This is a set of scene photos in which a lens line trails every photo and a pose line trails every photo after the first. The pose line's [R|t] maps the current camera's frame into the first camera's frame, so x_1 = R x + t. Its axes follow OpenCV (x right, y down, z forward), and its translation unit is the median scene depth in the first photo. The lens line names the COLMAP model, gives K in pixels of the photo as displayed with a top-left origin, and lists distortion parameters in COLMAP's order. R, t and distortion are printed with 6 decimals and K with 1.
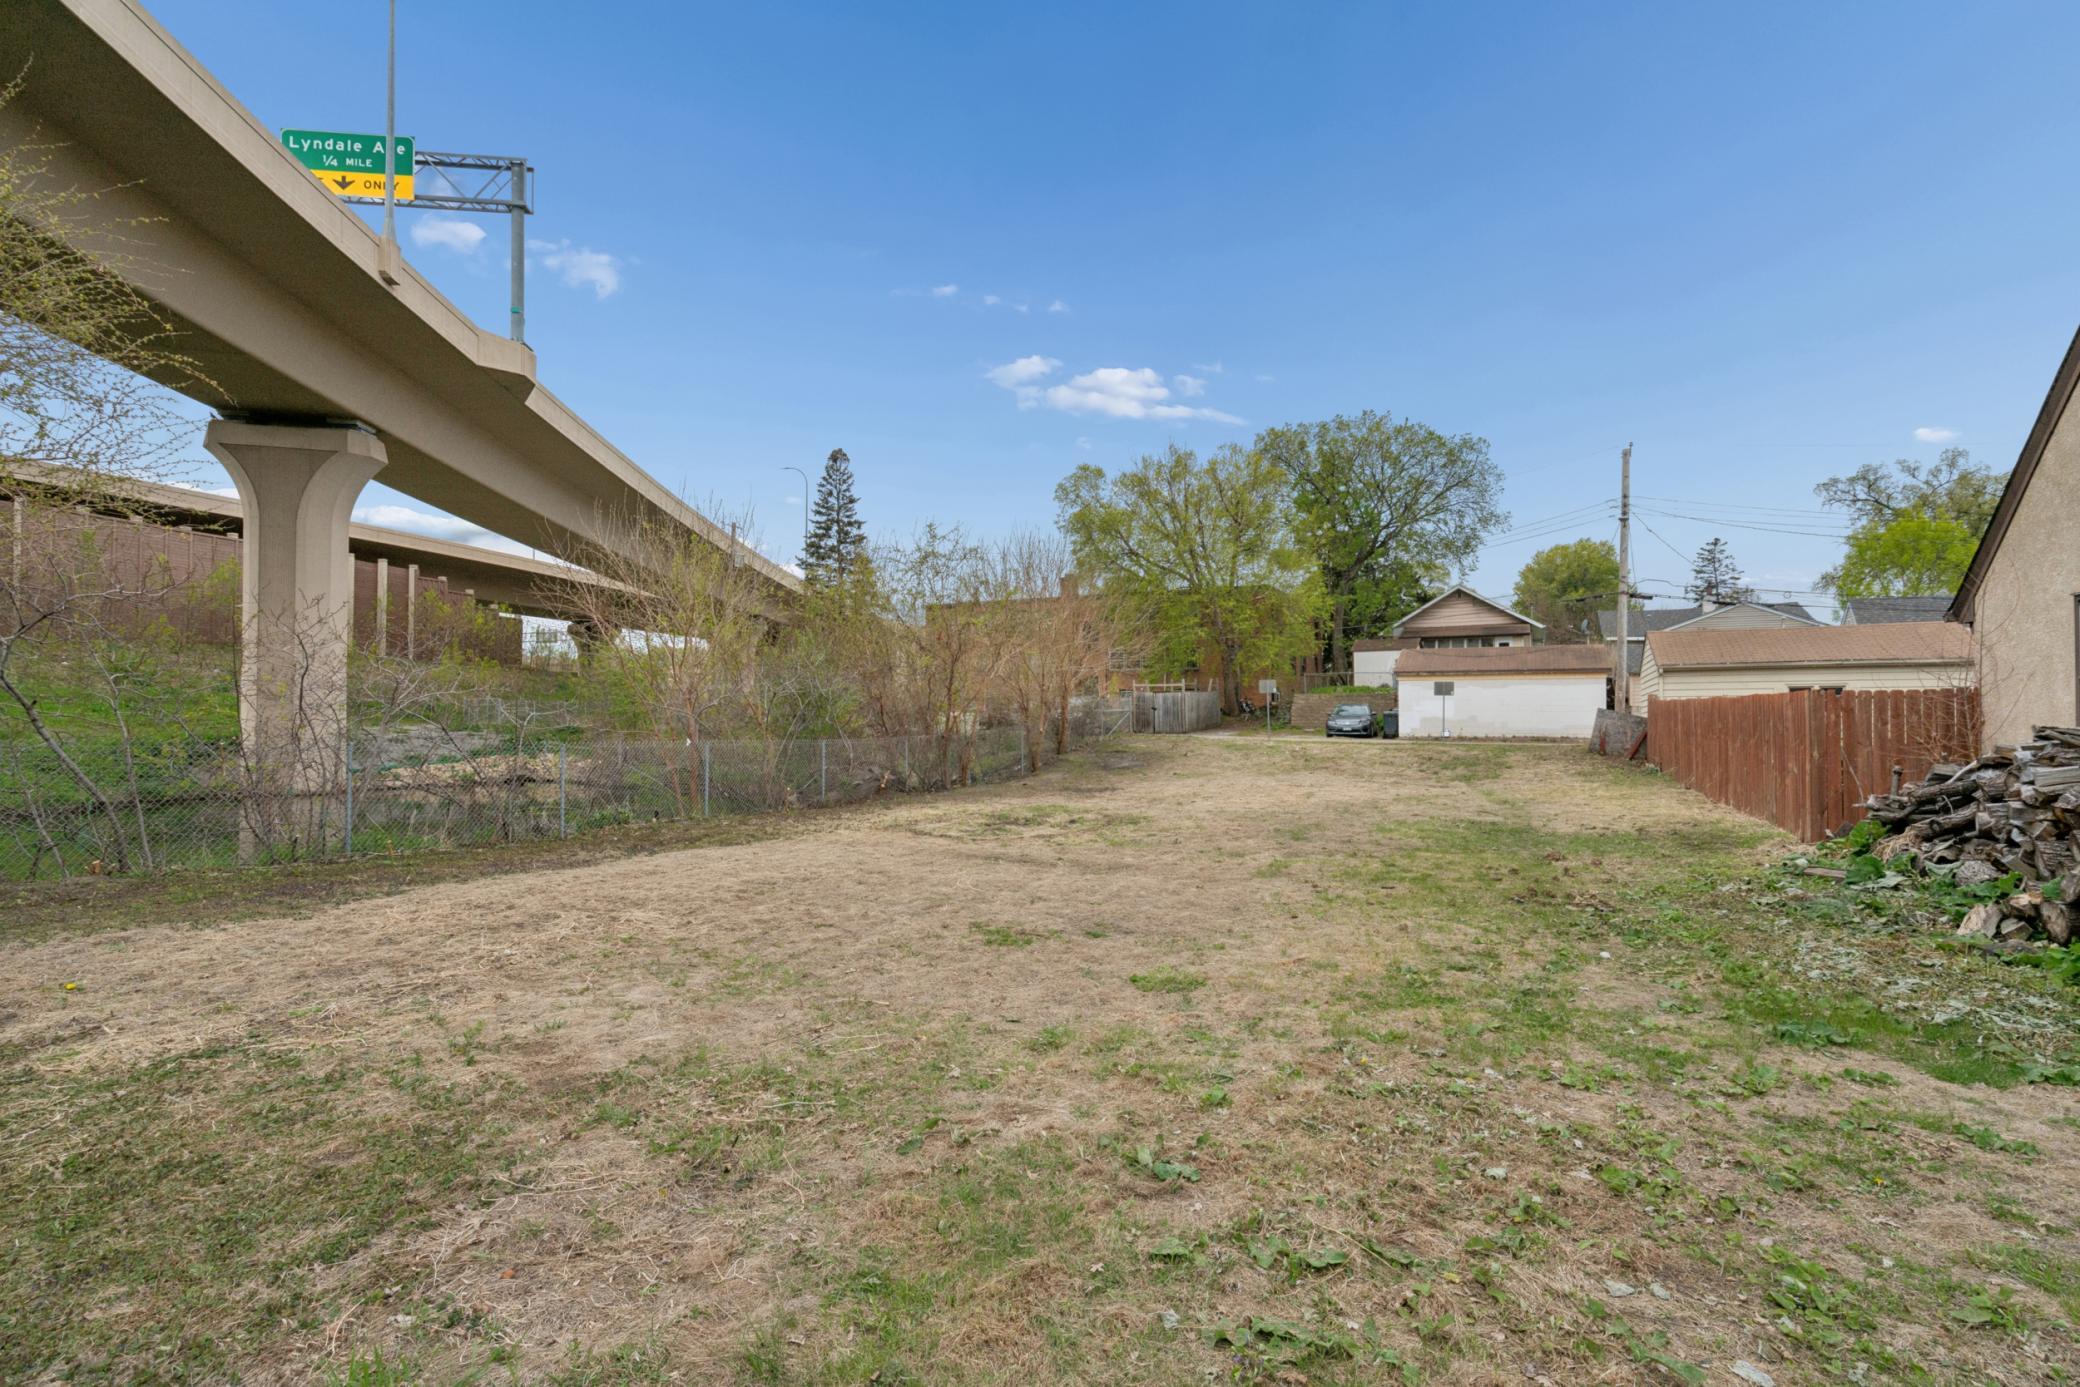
lens RADIAL K [[969.4, 0, 1043.7], [0, 969.4, 675.4], [0, 0, 1]] dist [-0.002943, 0.000525]
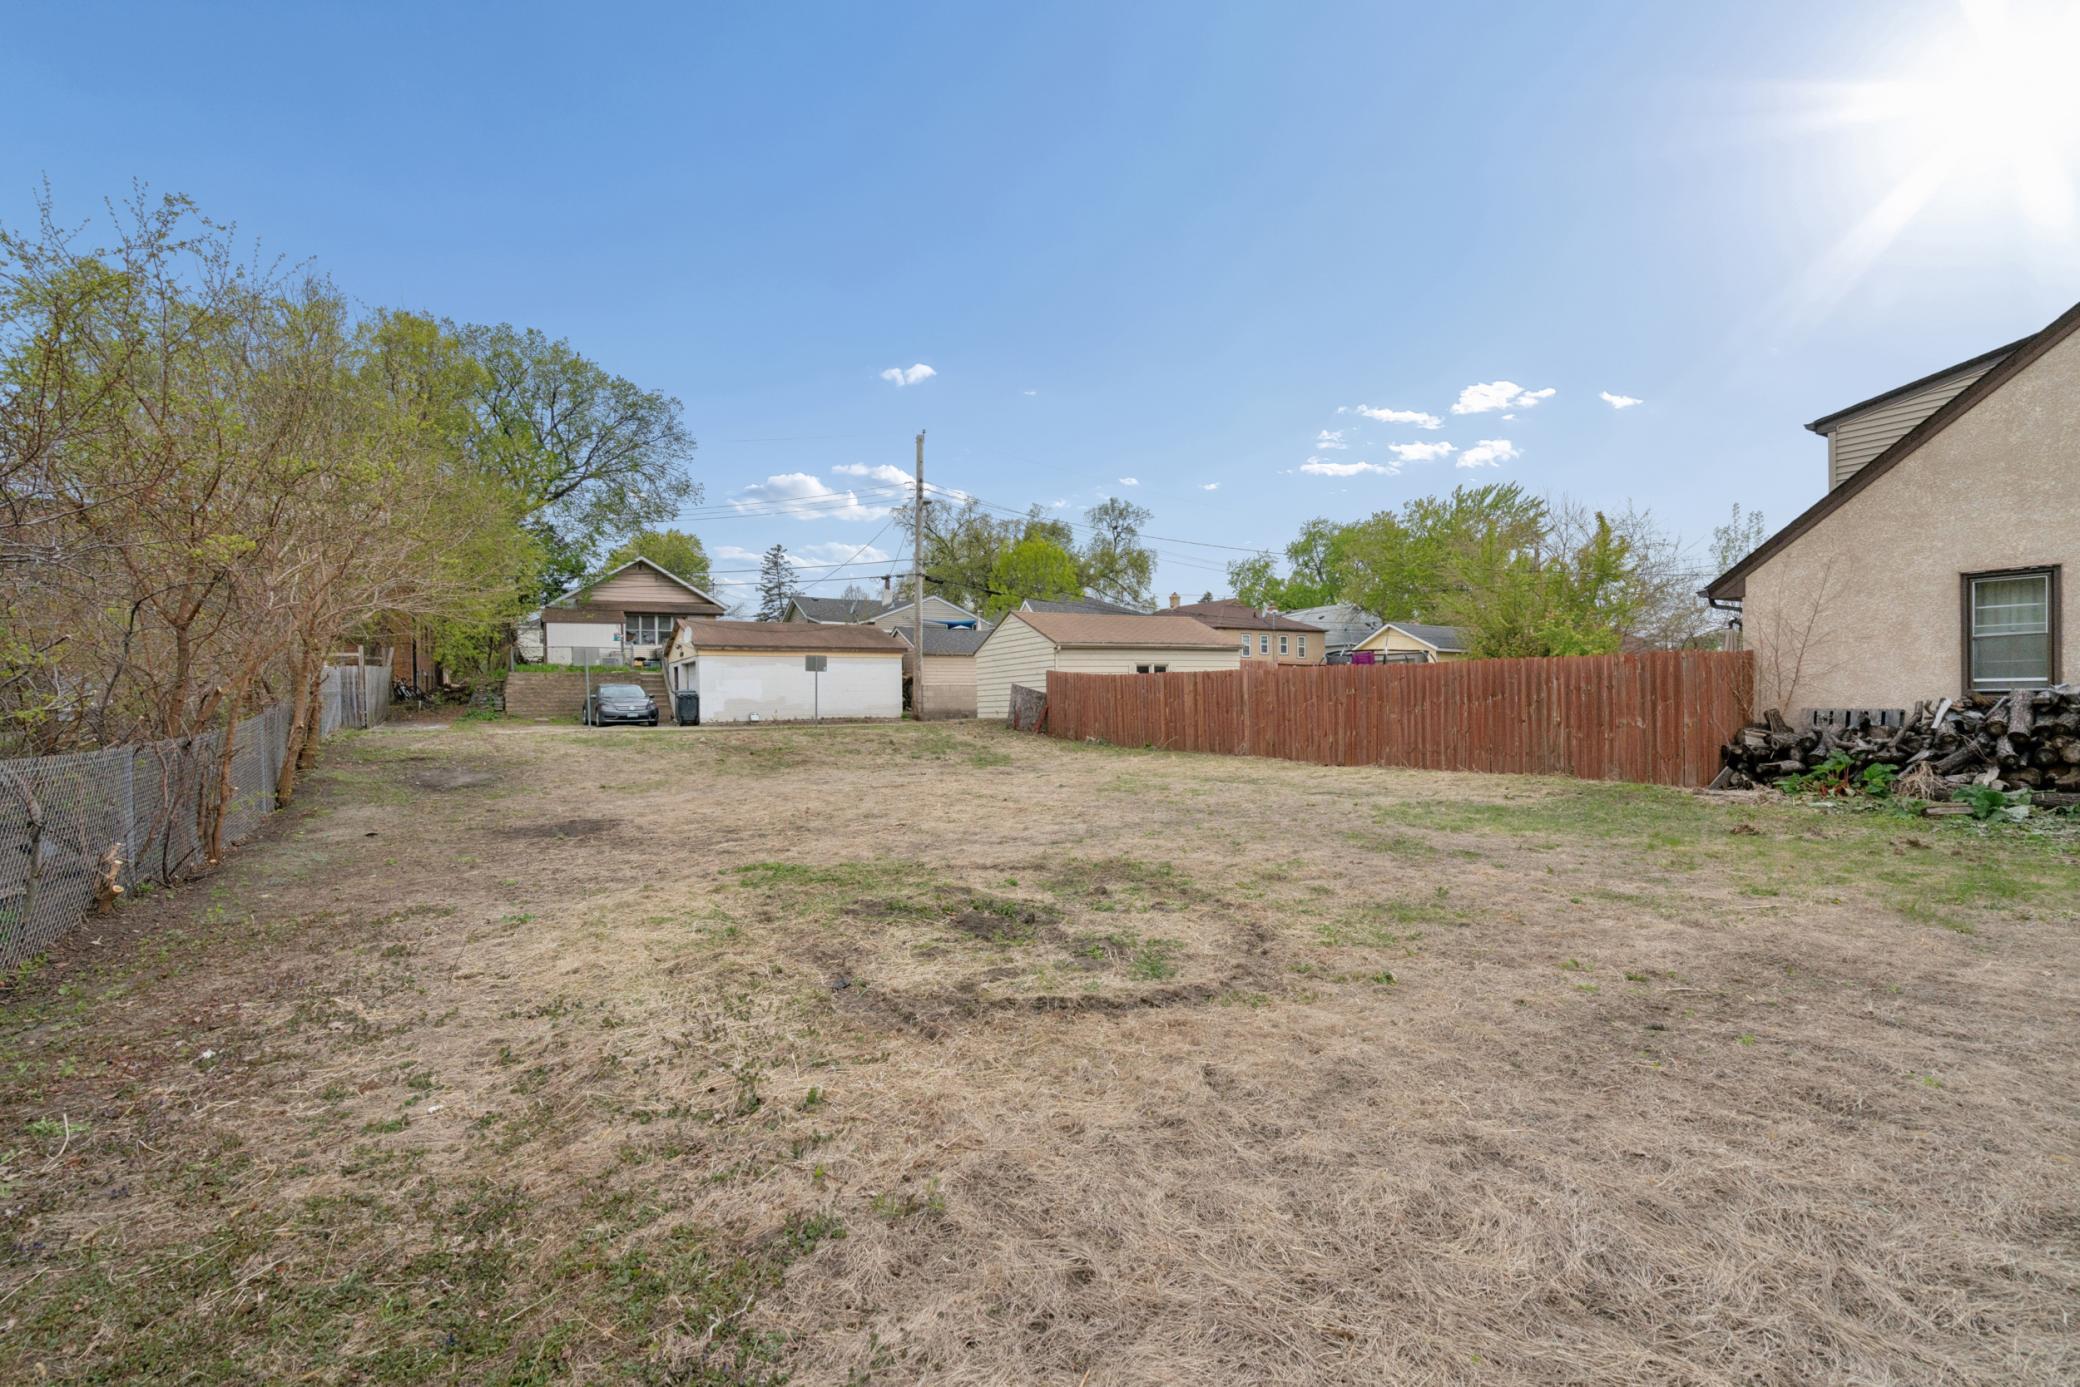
lens RADIAL K [[942.4, 0, 1047.0], [0, 942.4, 680.3], [0, 0, 1]] dist [-0.000302, 0.001011]
pose [[0.549439, 0.006071, 0.835512, -0.135926], [-0.018557, 0.999816, 0.004938, 0.015554], [-0.835328, -0.018218, 0.549450, 0.275687]]
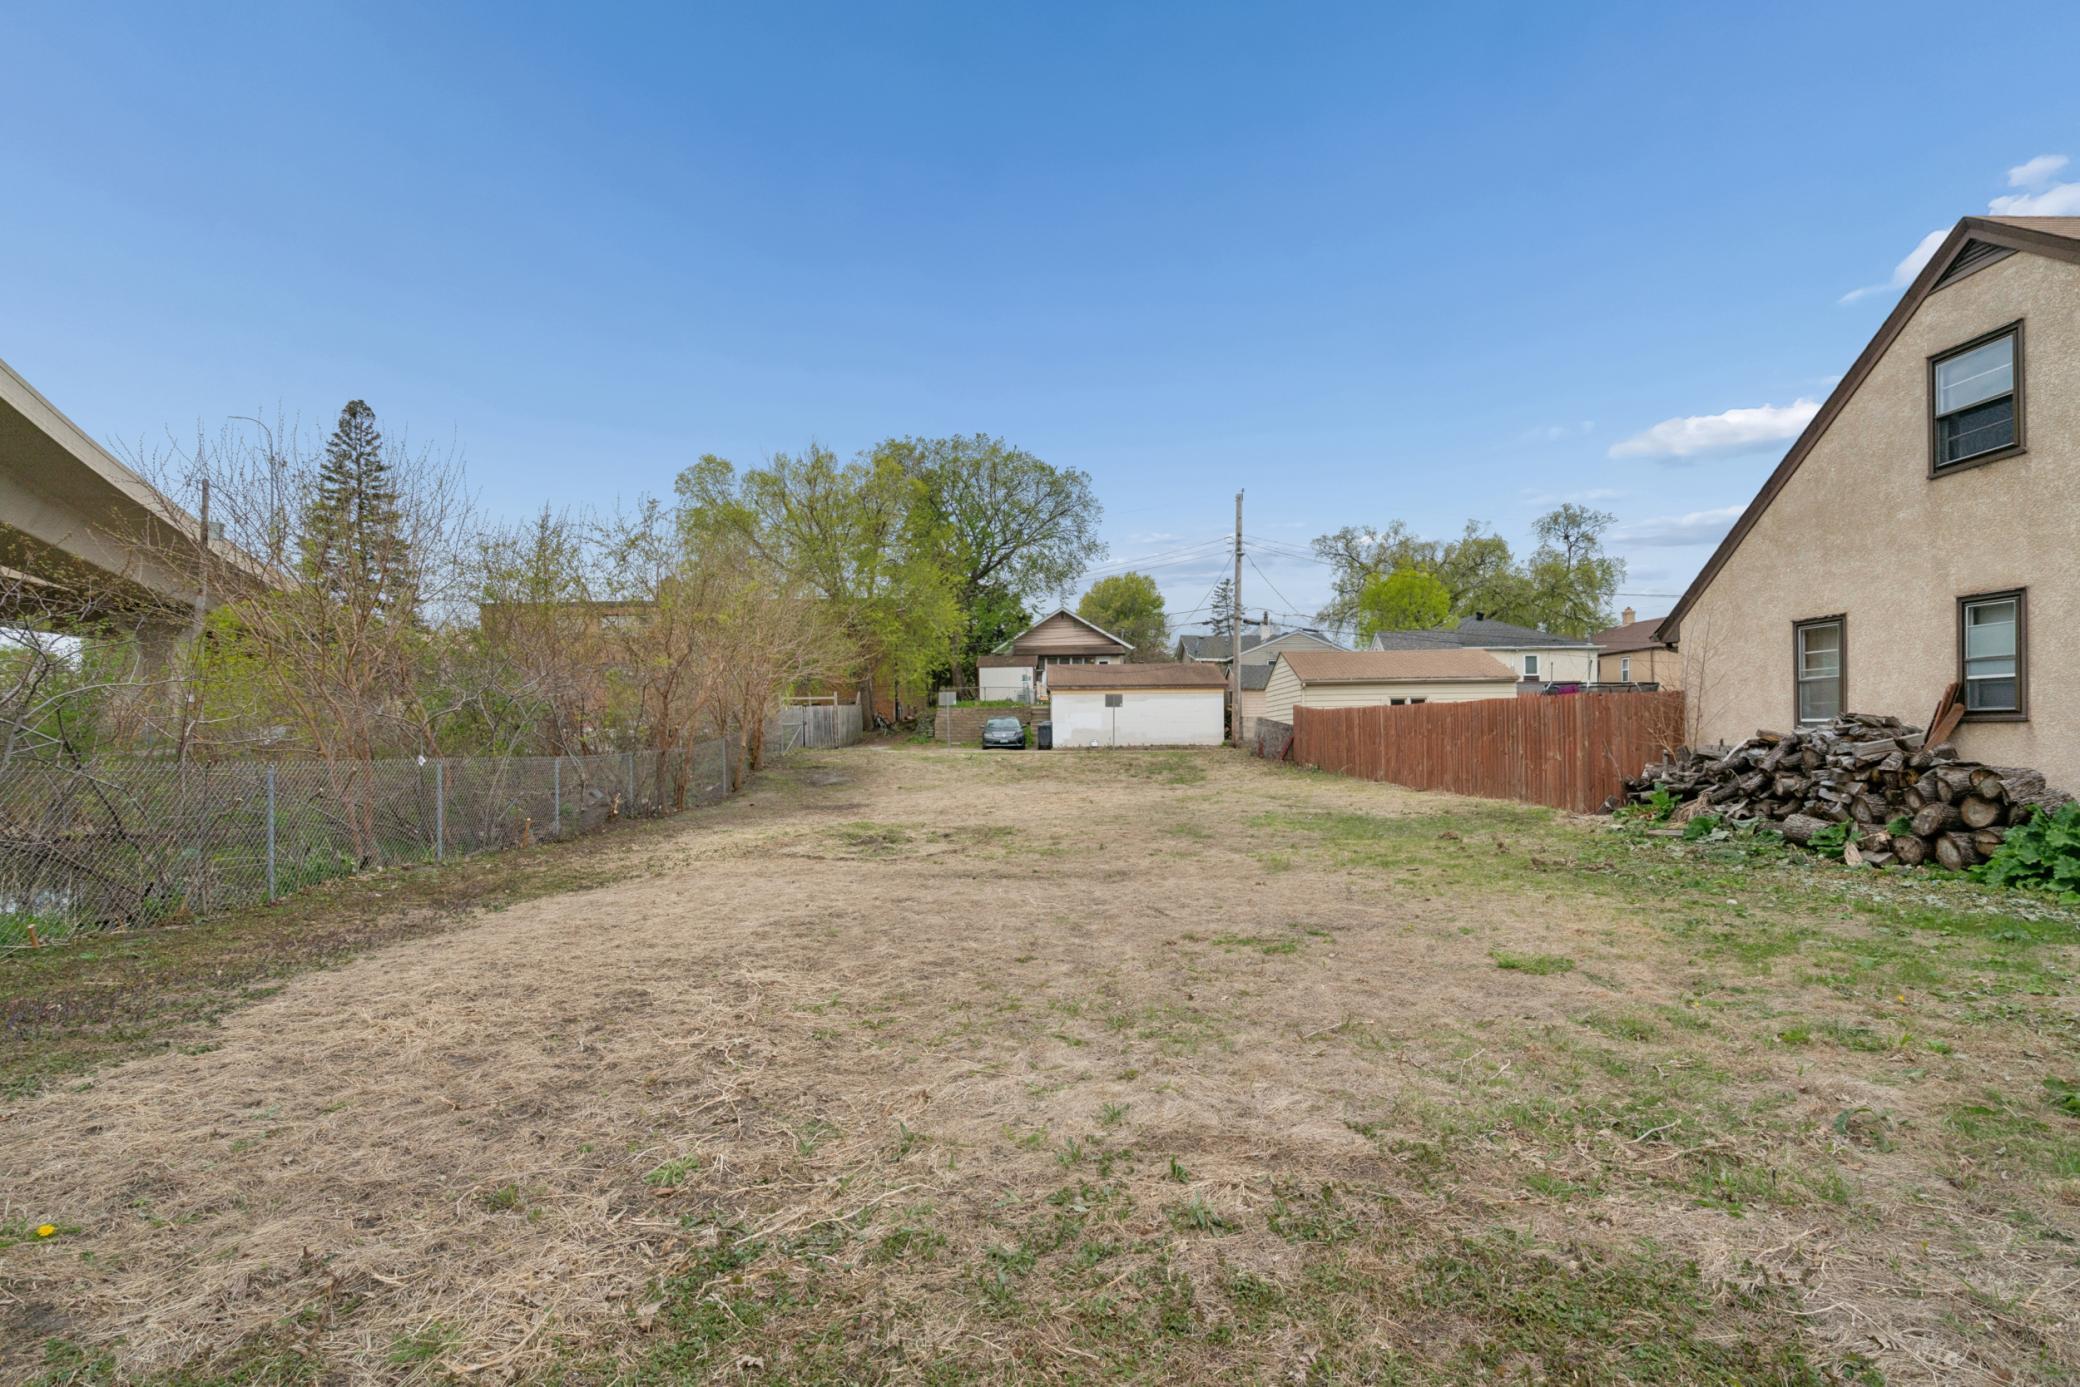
lens RADIAL K [[983.3, 0, 1043.6], [0, 983.3, 702.1], [0, 0, 1]] dist [-0.000831, 0.000907]
pose [[0.893794, 0.002073, 0.448472, -0.110438], [-0.005832, 0.999958, 0.007001, 0.005946], [-0.448439, -0.008873, 0.893769, 0.045743]]
